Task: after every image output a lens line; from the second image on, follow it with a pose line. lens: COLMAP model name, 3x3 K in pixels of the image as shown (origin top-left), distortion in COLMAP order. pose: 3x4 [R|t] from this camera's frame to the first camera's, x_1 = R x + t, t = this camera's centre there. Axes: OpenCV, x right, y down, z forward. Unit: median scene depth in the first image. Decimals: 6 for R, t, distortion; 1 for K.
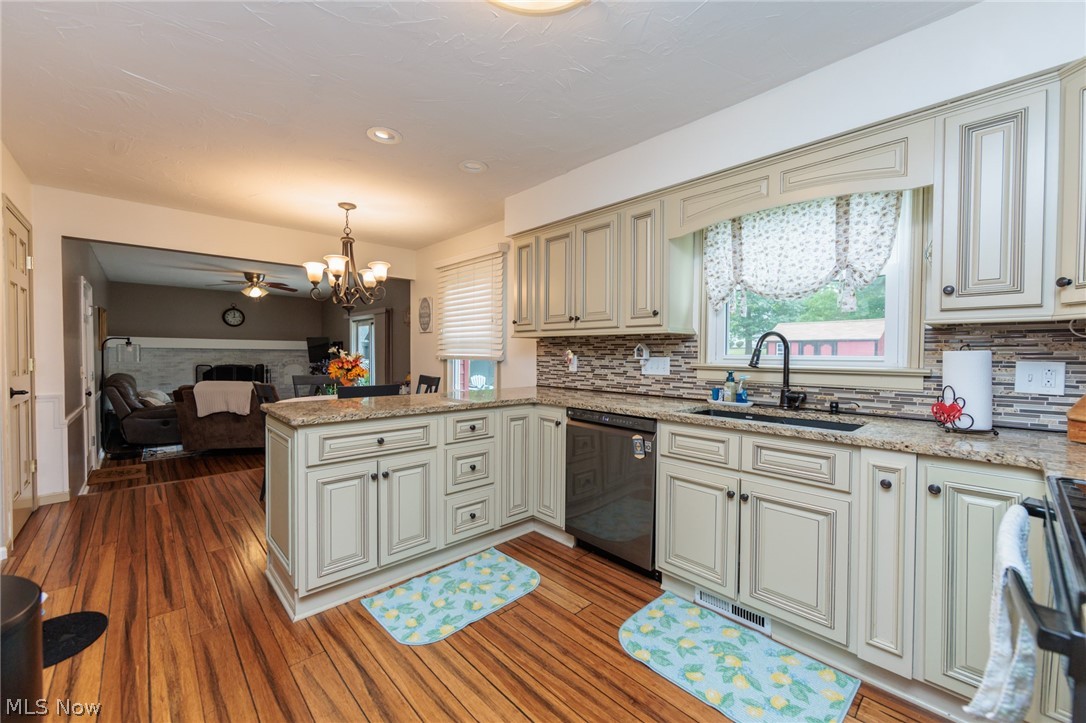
lens RADIAL K [[431.4, 0, 543.0], [0, 431.4, 361.5], [0, 0, 1]] dist [0.000745, 0.000231]
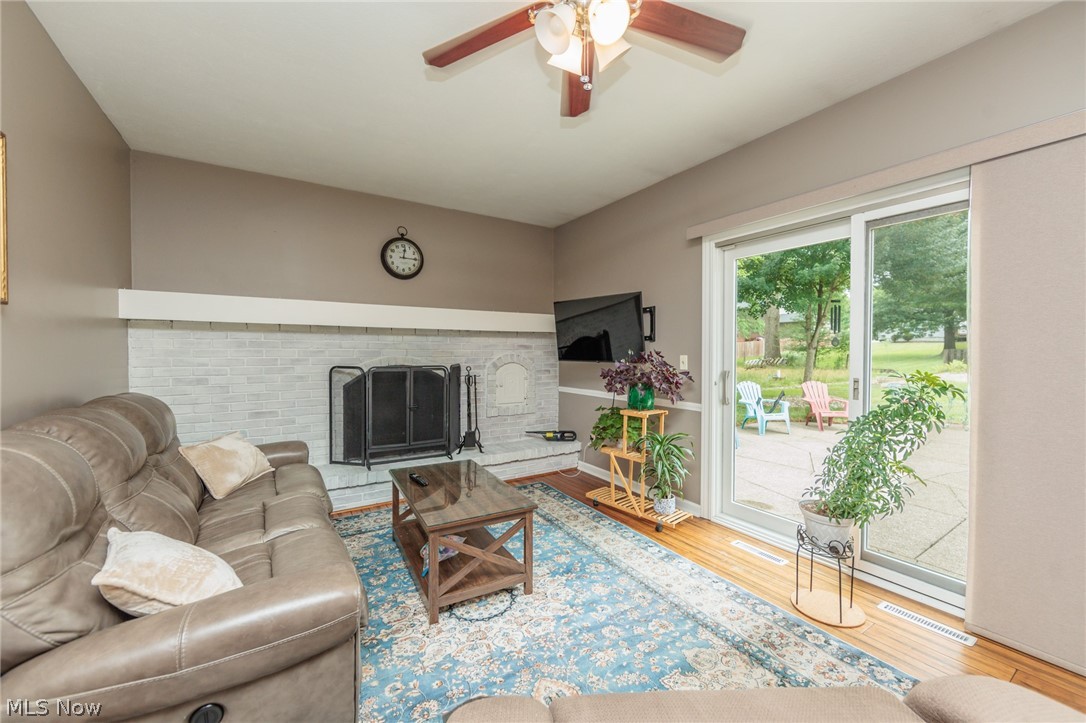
lens RADIAL K [[423.7, 0, 543.0], [0, 423.7, 361.5], [0, 0, 1]] dist [-0.000043, -0.000047]
pose [[0.983444, -0.000580, -0.181212, -1.514172], [0.001440, 0.999988, 0.004617, 0.004520], [0.181207, -0.004801, 0.983433, 1.824738]]
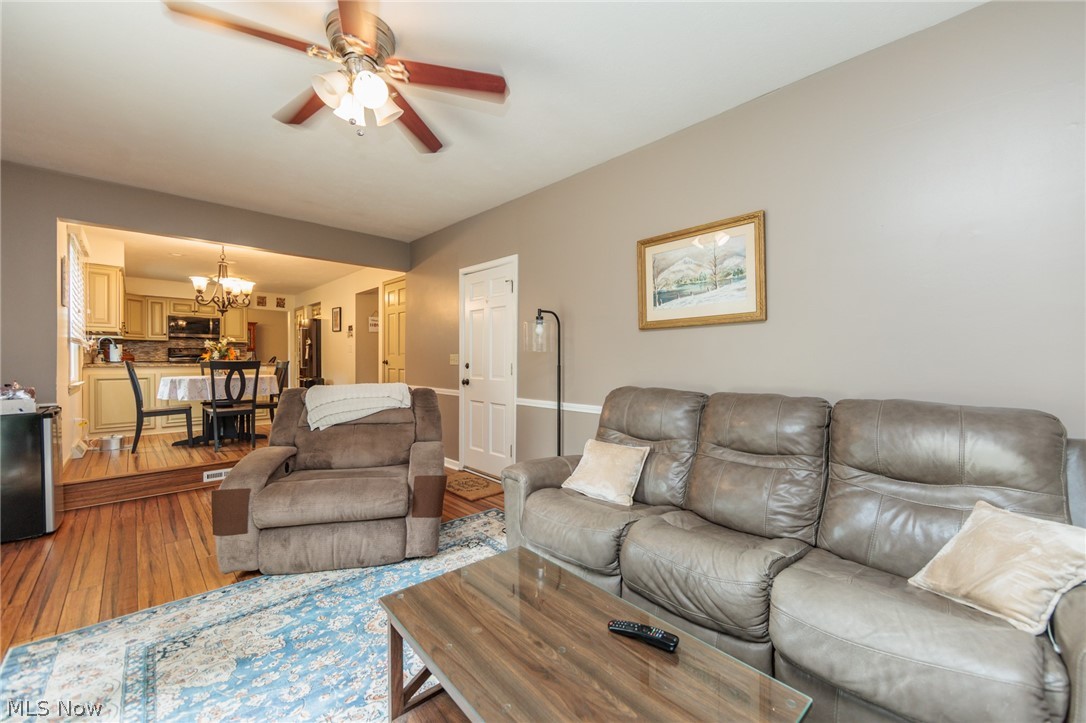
lens RADIAL K [[423.7, 0, 543.0], [0, 423.7, 361.5], [0, 0, 1]] dist [-0.000043, -0.000047]
pose [[-0.999821, -0.004544, -0.018343, -1.815369], [-0.005112, 0.999505, 0.031038, -0.007063], [0.018193, 0.031126, -0.999350, 2.967093]]
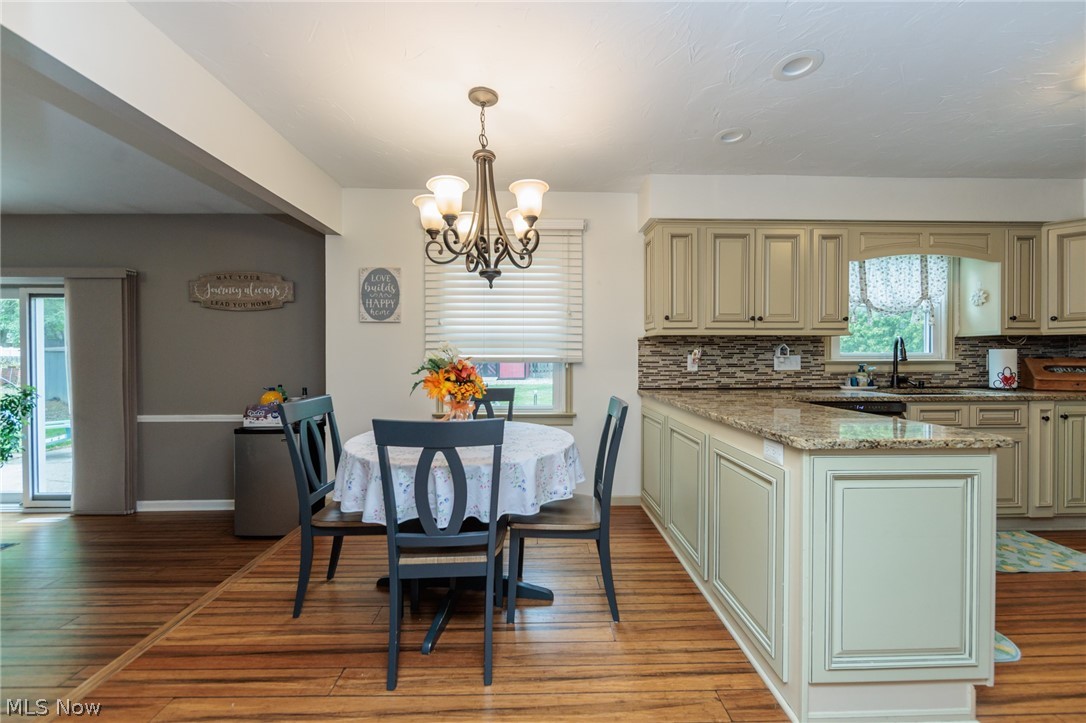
lens RADIAL K [[431.4, 0, 543.0], [0, 431.4, 361.5], [0, 0, 1]] dist [0.000745, 0.000231]
pose [[0.660481, -0.010568, 0.750768, -1.048434], [0.021371, 0.999760, -0.004728, -0.001890], [-0.750538, 0.019168, 0.660549, 0.704318]]
